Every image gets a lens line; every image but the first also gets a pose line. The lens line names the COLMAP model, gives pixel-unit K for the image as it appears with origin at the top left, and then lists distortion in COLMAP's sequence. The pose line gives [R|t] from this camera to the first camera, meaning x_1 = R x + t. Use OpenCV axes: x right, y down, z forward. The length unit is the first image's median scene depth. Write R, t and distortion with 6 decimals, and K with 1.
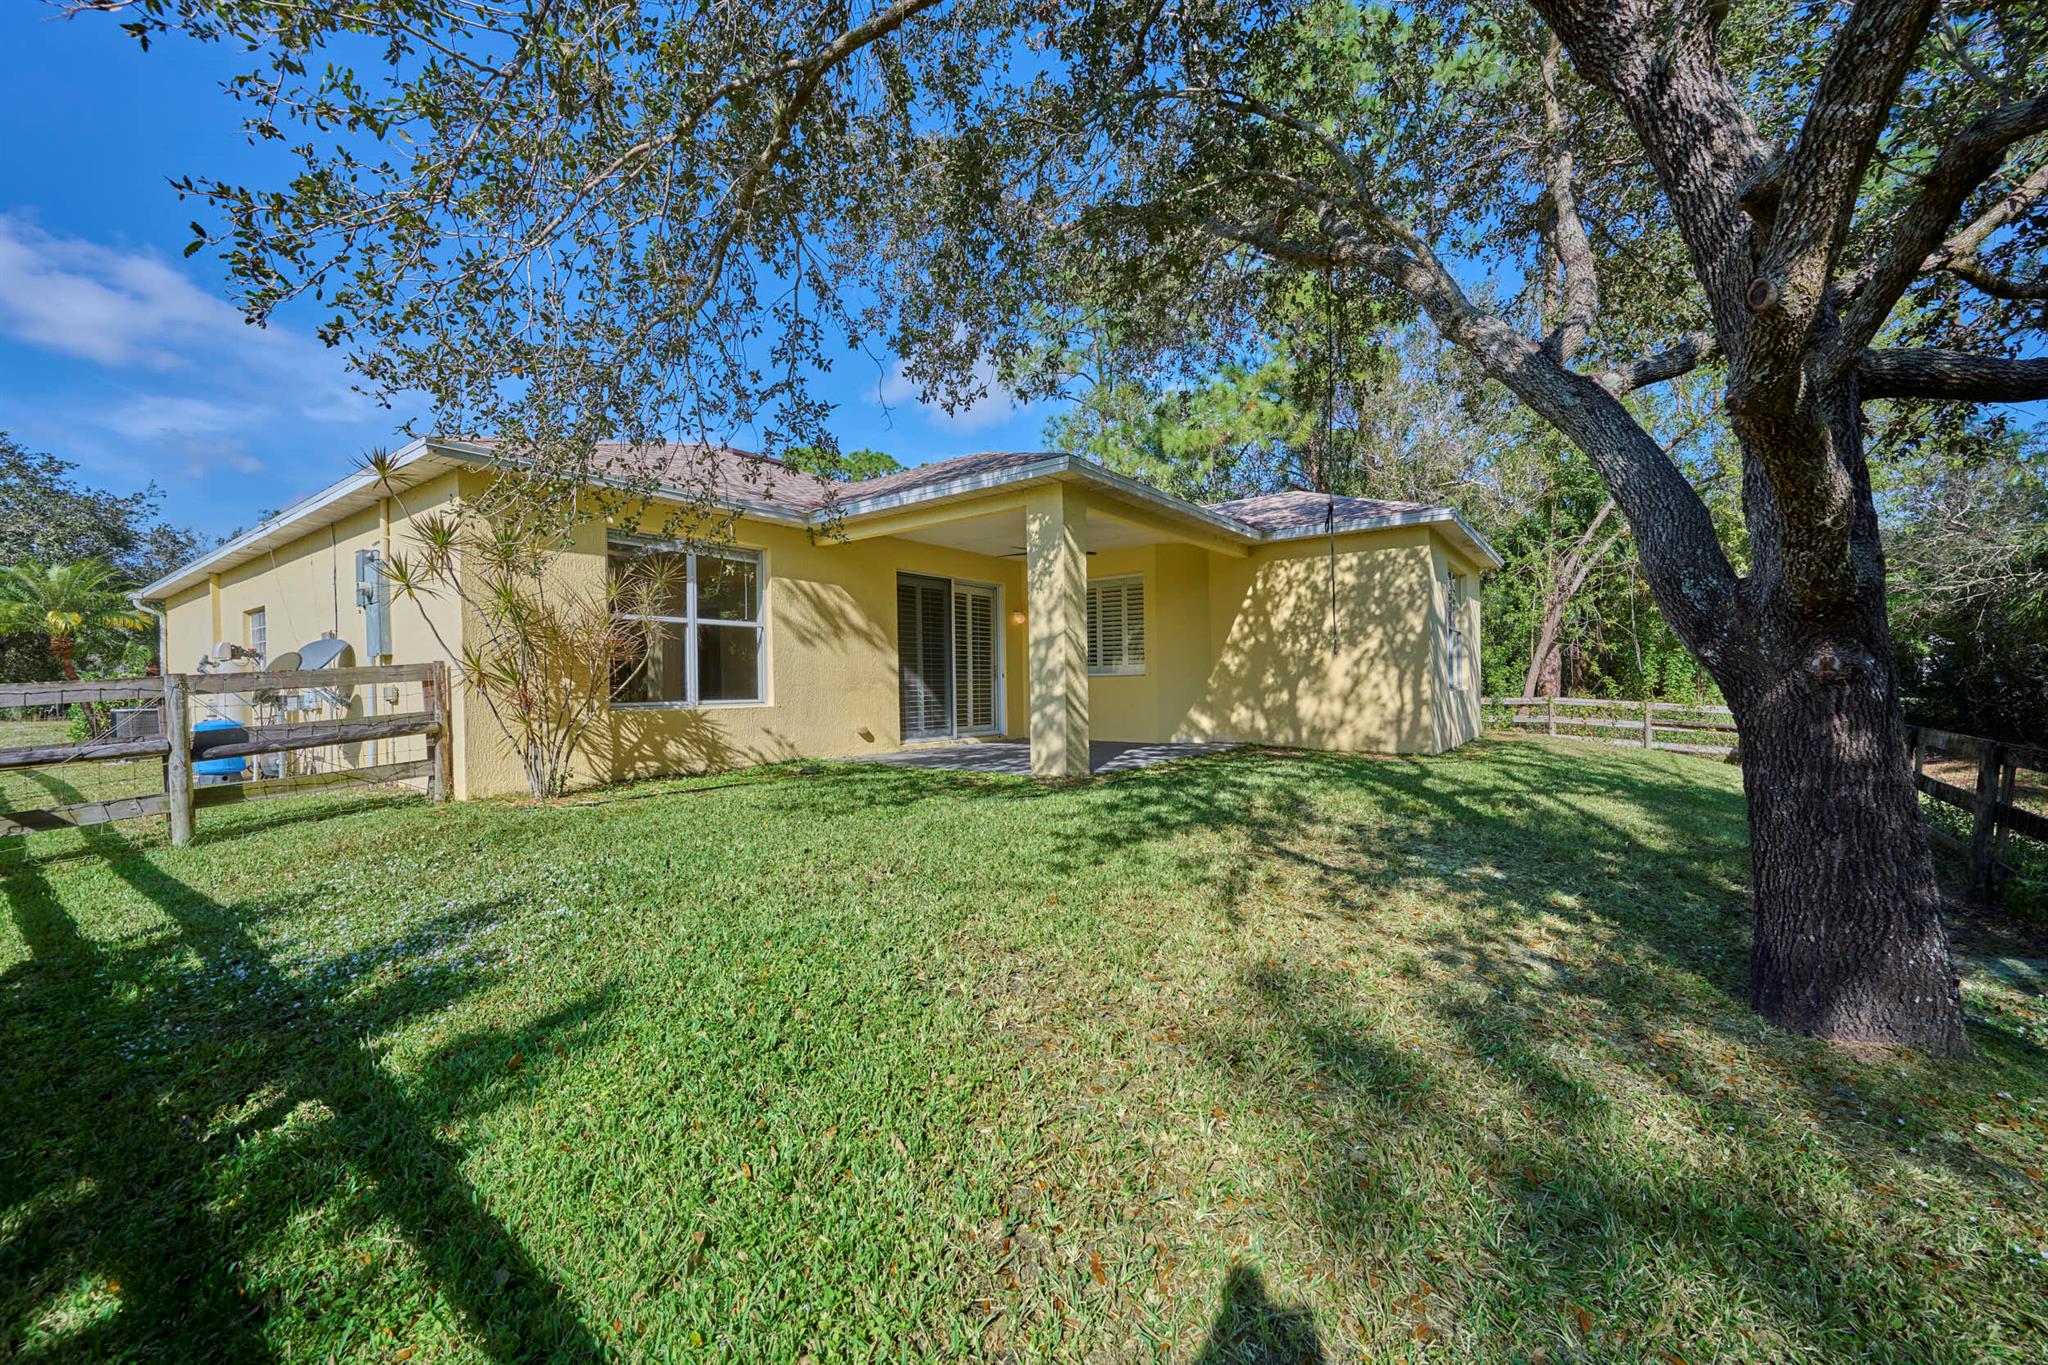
lens RADIAL K [[817.8, 0, 1022.4], [0, 817.8, 697.4], [0, 0, 1]] dist [-0.000839, 0.000184]
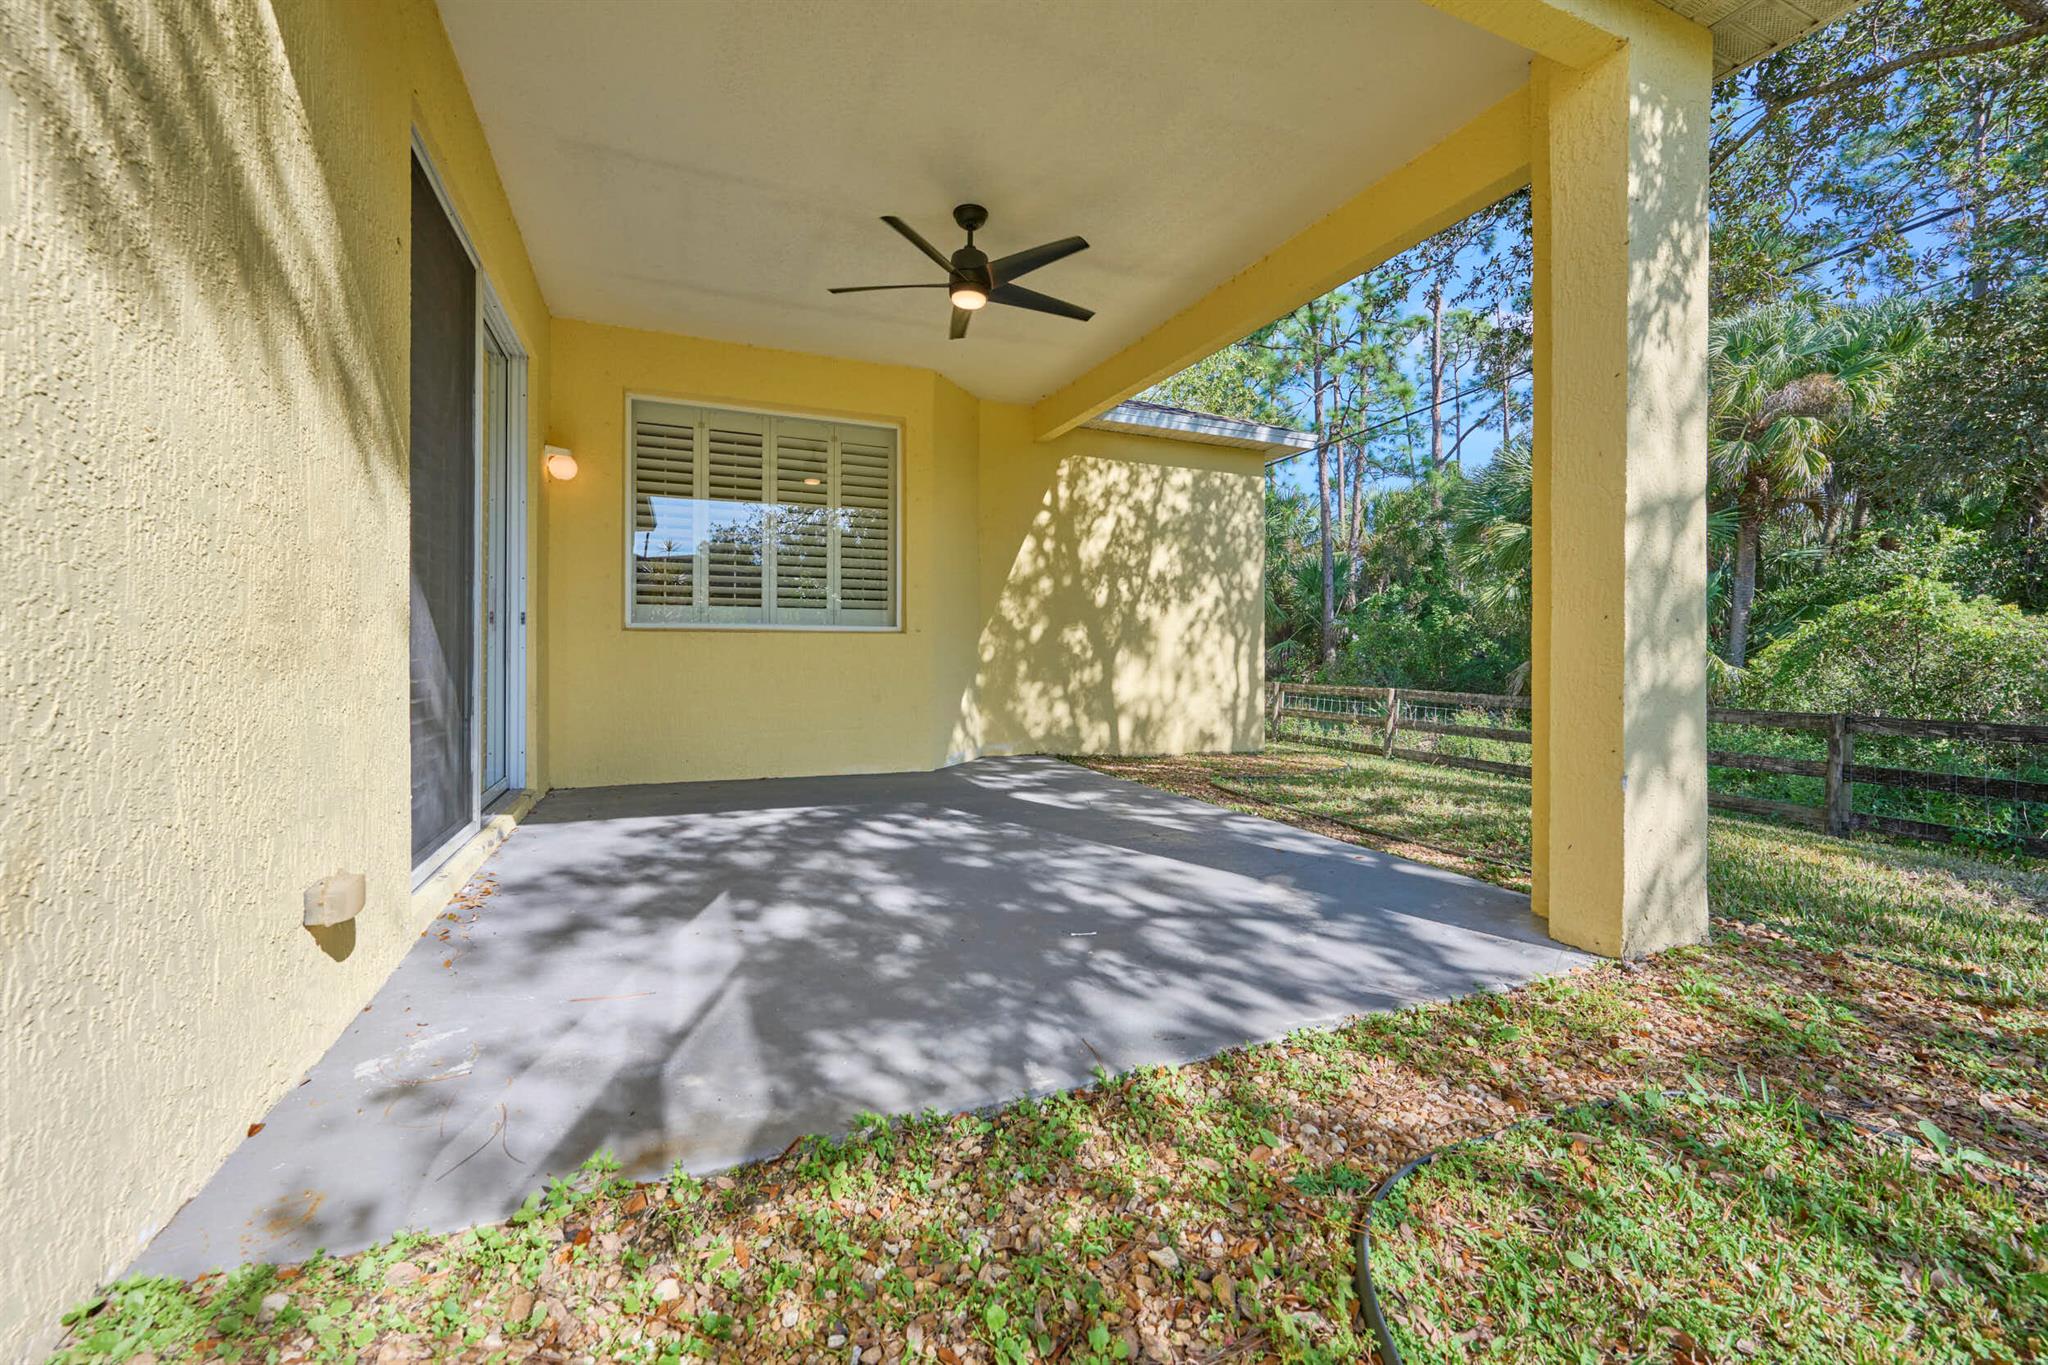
lens RADIAL K [[817.8, 0, 975.1], [0, 817.8, 656.6], [0, 0, 1]] dist [-0.000839, 0.000184]
pose [[0.541892, 0.016127, 0.840294, -0.273742], [-0.008096, 0.999870, -0.013969, -0.004982], [-0.840409, 0.000766, 0.541952, 0.769765]]
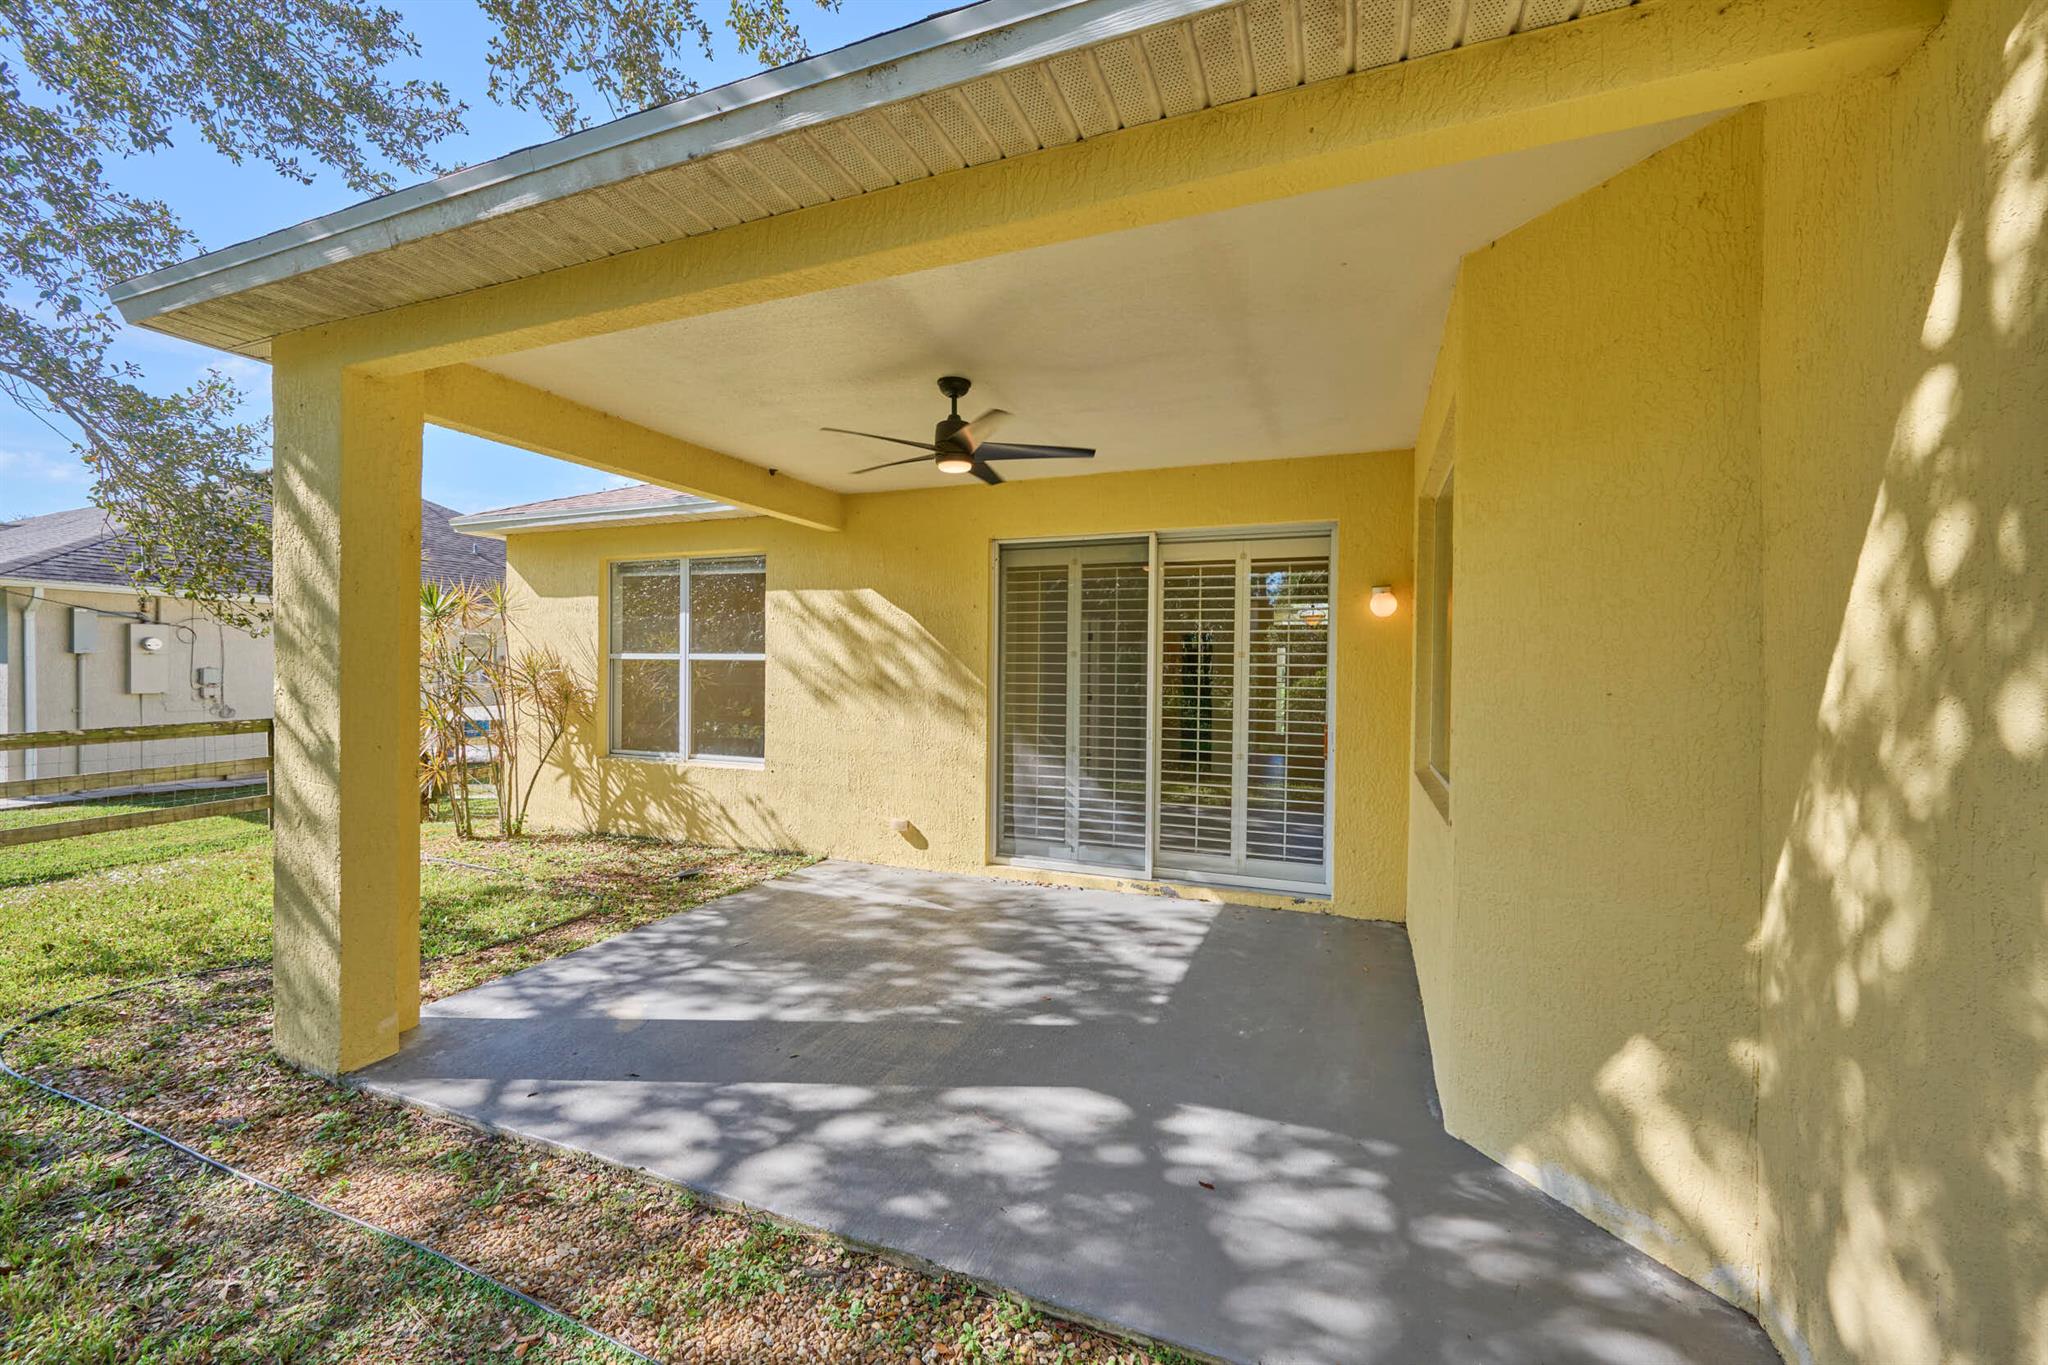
lens RADIAL K [[817.8, 0, 1008.2], [0, 817.8, 663.3], [0, 0, 1]] dist [-0.000839, 0.000184]
pose [[0.250277, 0.011846, -0.968102, 0.384579], [-0.023003, 0.999716, 0.006286, -0.081362], [0.967901, 0.020696, 0.250478, 0.901091]]
